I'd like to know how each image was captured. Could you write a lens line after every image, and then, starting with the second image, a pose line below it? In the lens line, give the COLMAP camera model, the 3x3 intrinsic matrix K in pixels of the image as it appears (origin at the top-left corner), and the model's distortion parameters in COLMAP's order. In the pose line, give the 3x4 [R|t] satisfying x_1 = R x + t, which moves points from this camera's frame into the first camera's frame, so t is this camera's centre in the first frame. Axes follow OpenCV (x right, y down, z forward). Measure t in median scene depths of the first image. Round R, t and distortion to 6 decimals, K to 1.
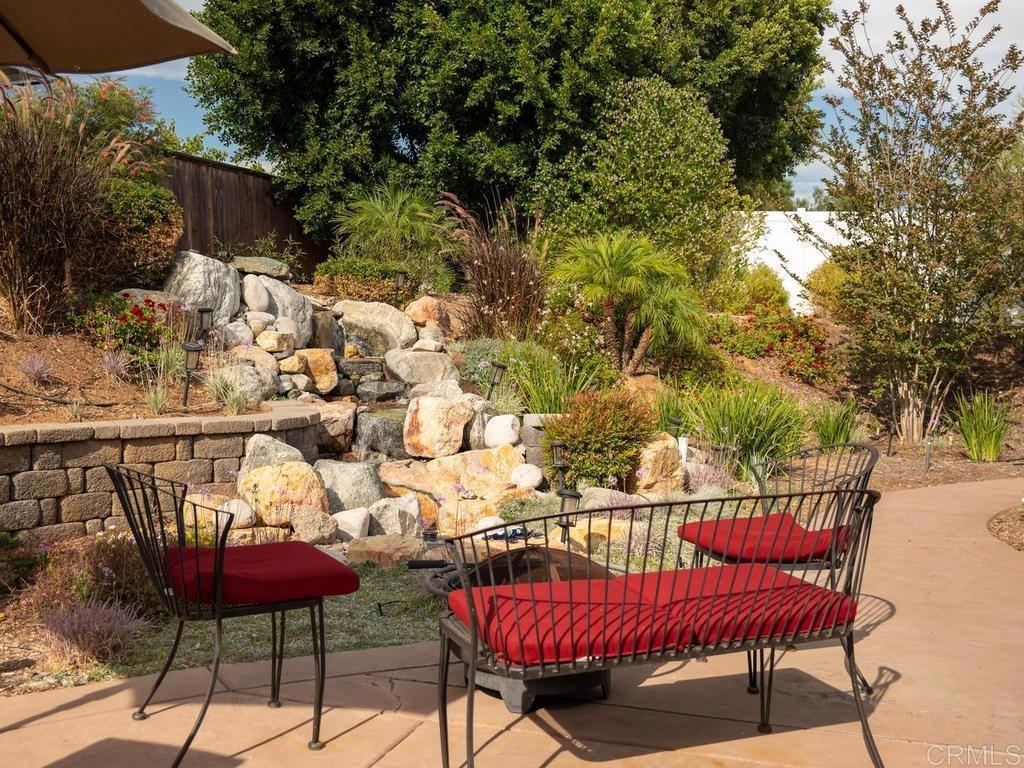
lens RADIAL K [[1038.1, 0, 515.6], [0, 1038.1, 355.8], [0, 0, 1]] dist [-0.000234, -0.004970]
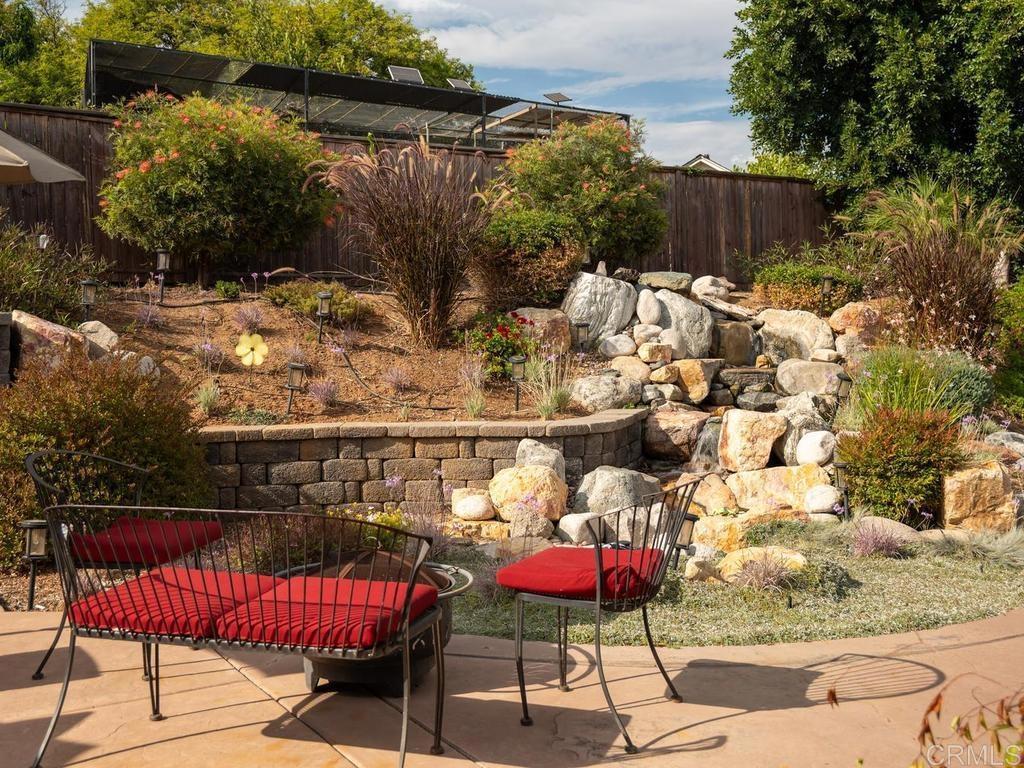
lens RADIAL K [[1038.1, 0, 515.6], [0, 1038.1, 355.8], [0, 0, 1]] dist [-0.000234, -0.004970]
pose [[0.784836, -0.002924, -0.619697, 0.312894], [0.001089, 0.999994, -0.003339, -0.007209], [0.619702, 0.001945, 0.784834, 0.085127]]
